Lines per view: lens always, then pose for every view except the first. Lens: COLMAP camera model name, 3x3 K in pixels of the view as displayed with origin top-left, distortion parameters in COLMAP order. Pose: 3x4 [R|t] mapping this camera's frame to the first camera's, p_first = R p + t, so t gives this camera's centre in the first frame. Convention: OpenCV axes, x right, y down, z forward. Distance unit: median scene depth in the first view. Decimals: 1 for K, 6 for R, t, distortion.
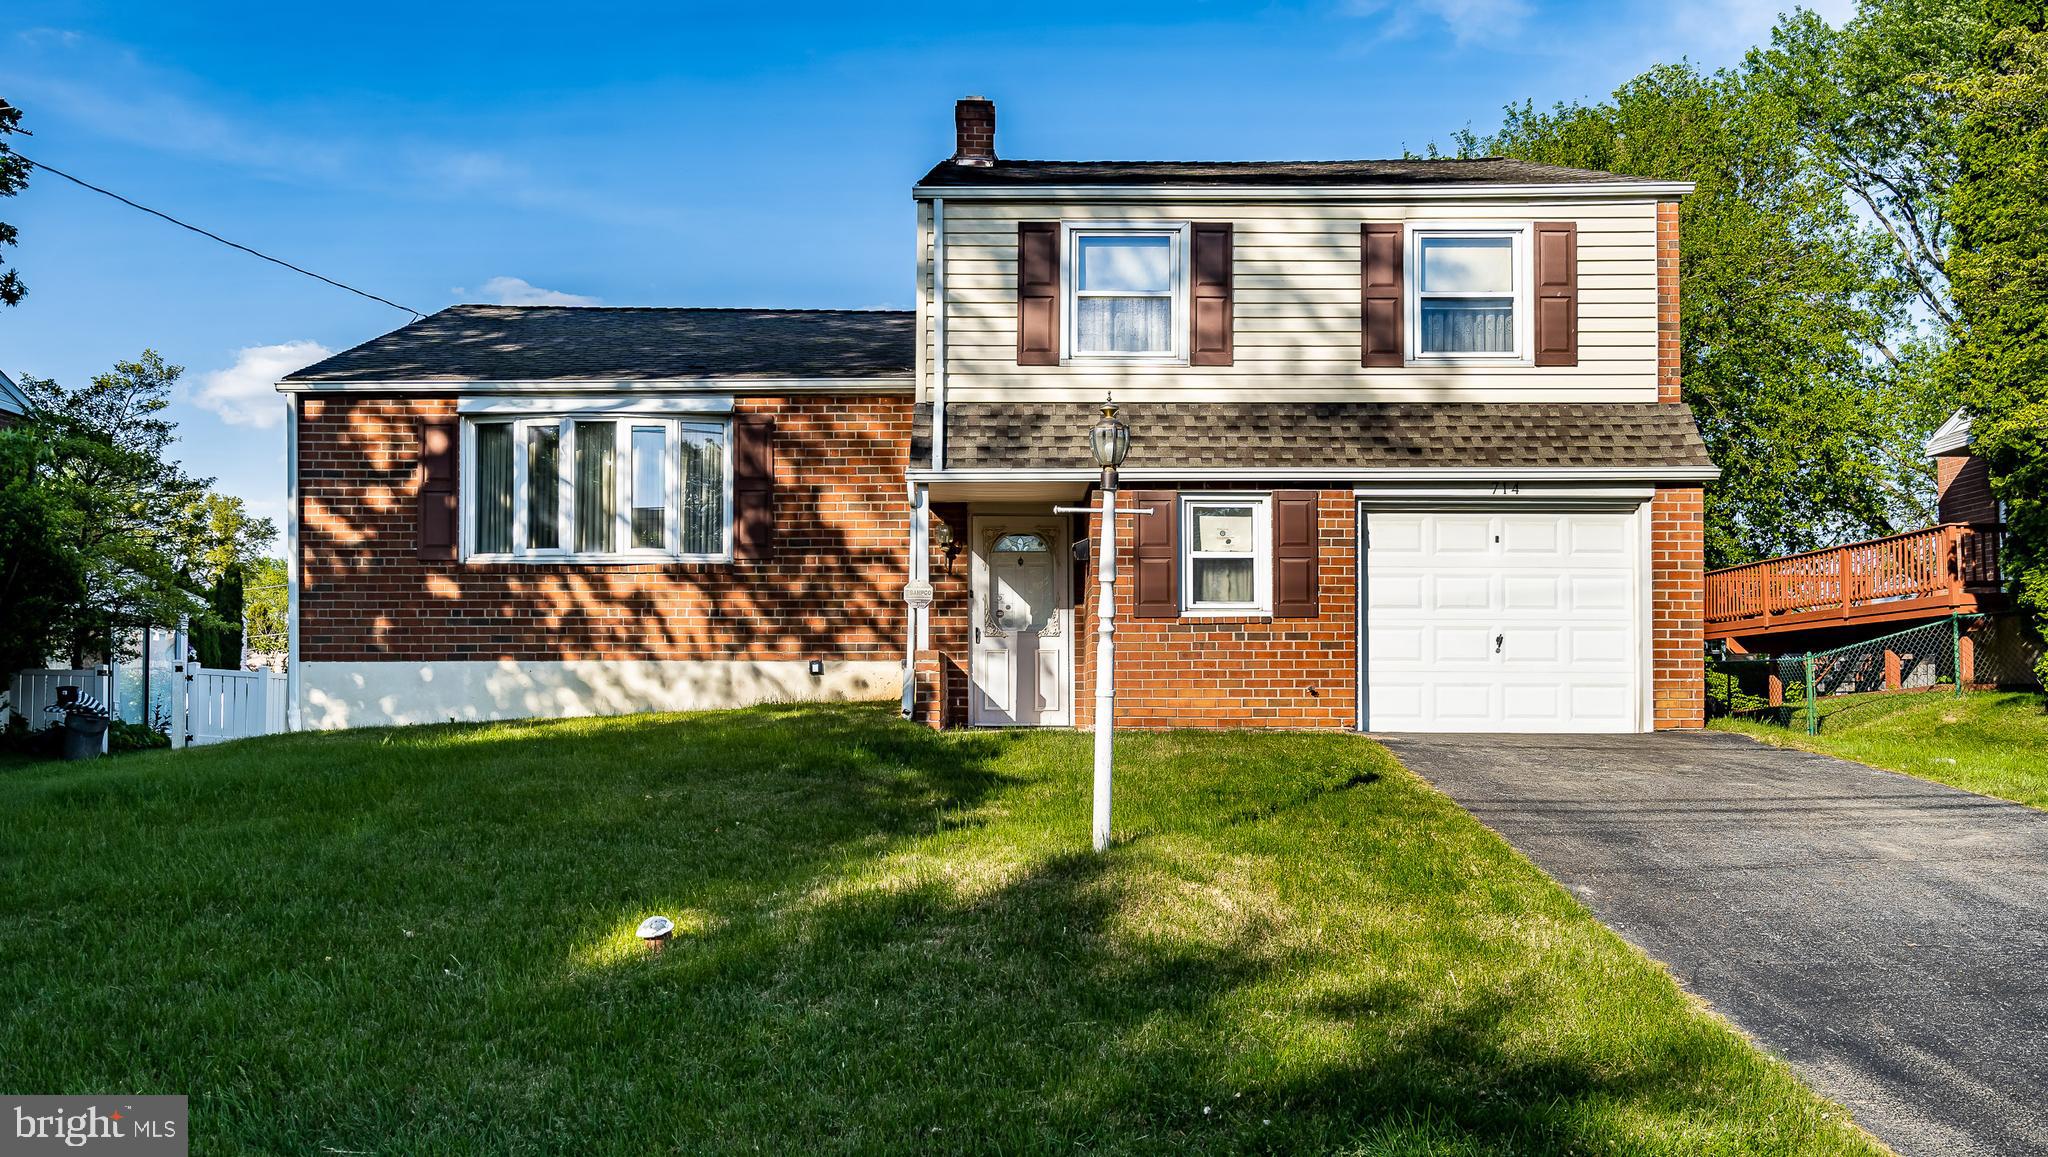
lens RADIAL K [[1567.1, 0, 1018.5], [0, 1567.1, 575.6], [0, 0, 1]] dist [0.000943, 0.005265]
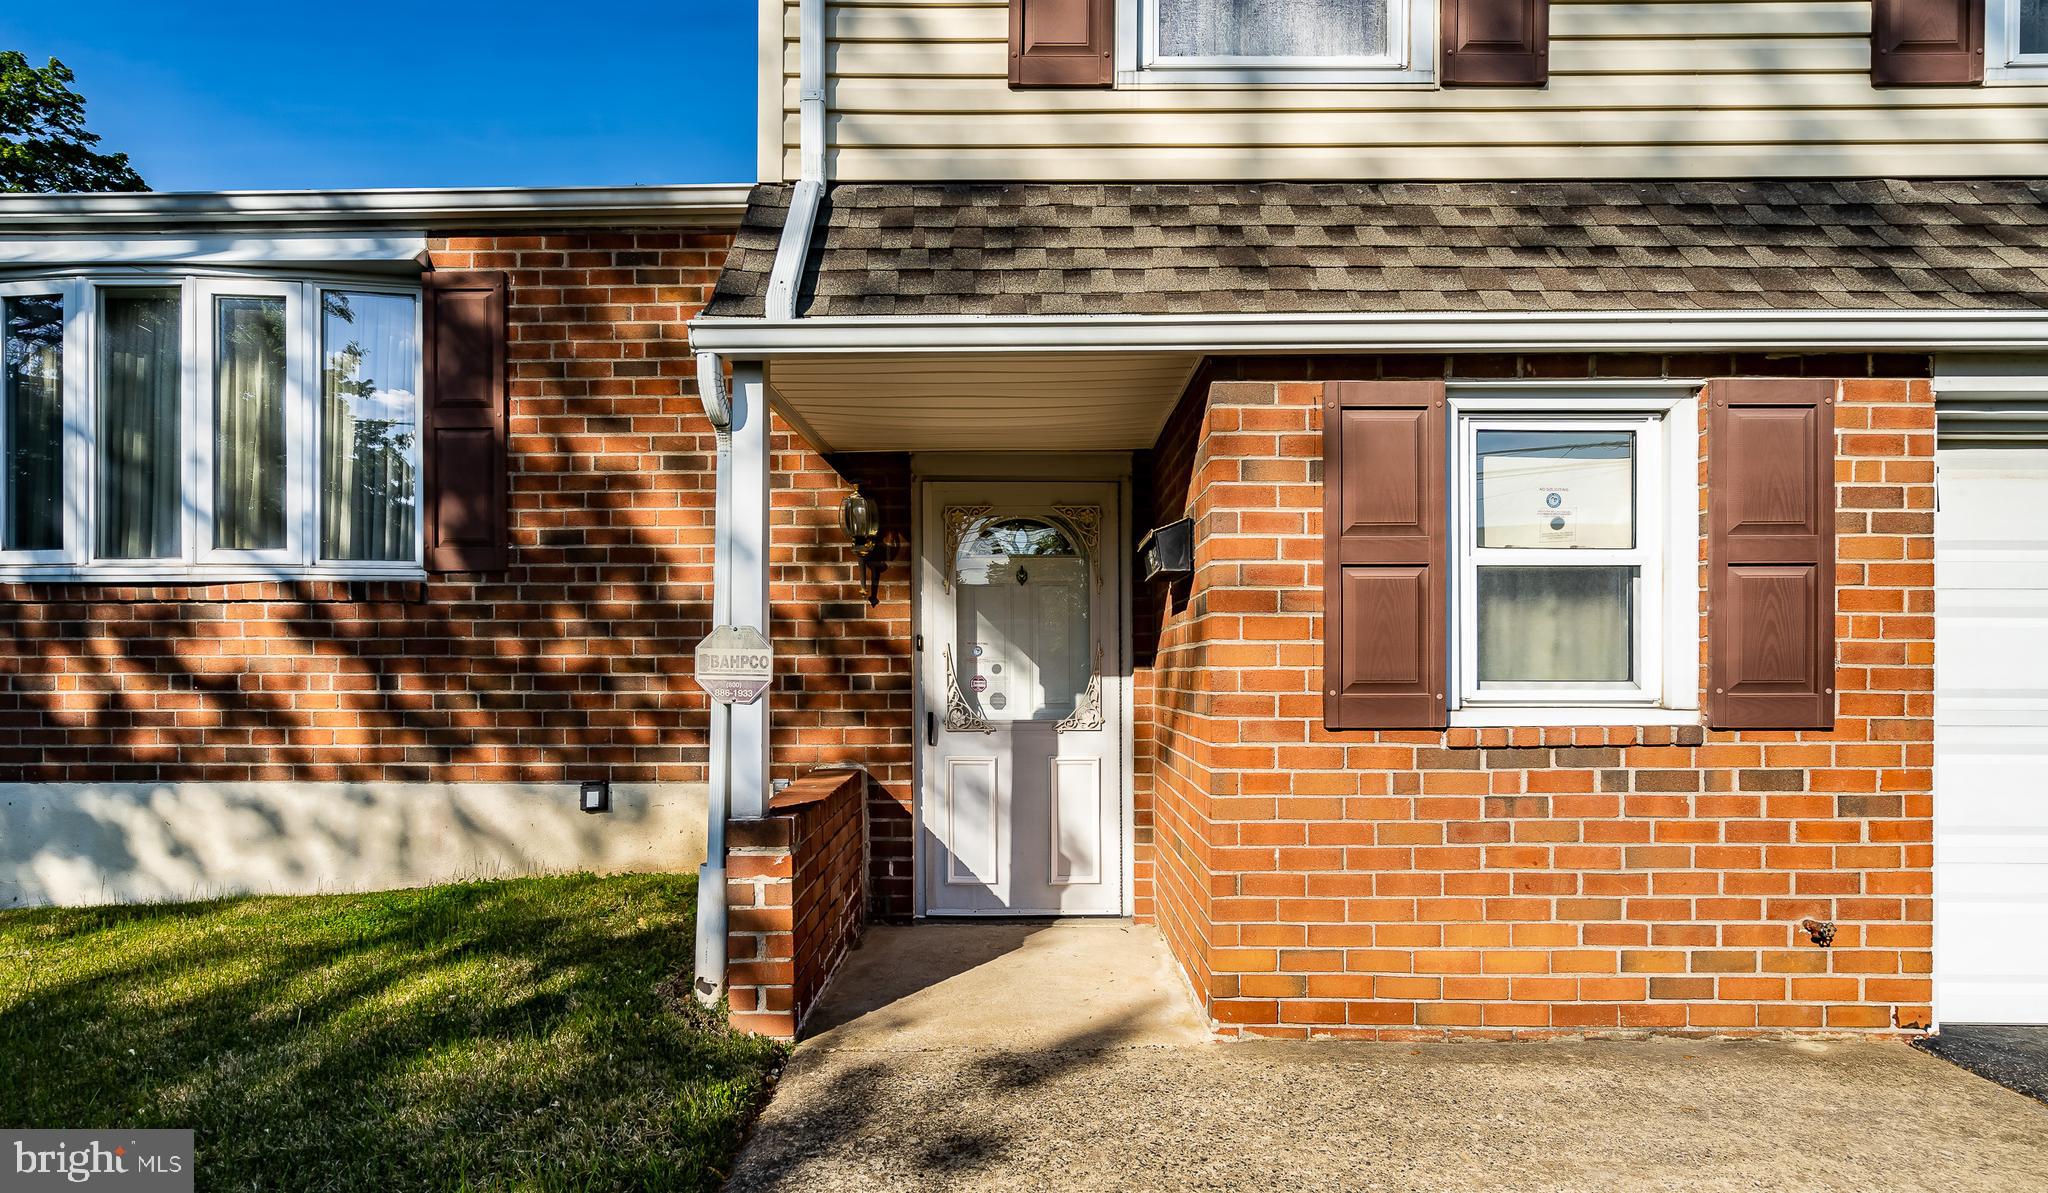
lens RADIAL K [[926.3, 0, 1002.3], [0, 926.3, 653.8], [0, 0, 1]] dist [-0.011042, 0.000027]
pose [[0.999543, -0.000877, -0.030204, 0.004706], [0.002615, 0.998340, 0.057542, -0.003391], [0.030103, -0.057595, 0.997886, 0.750868]]
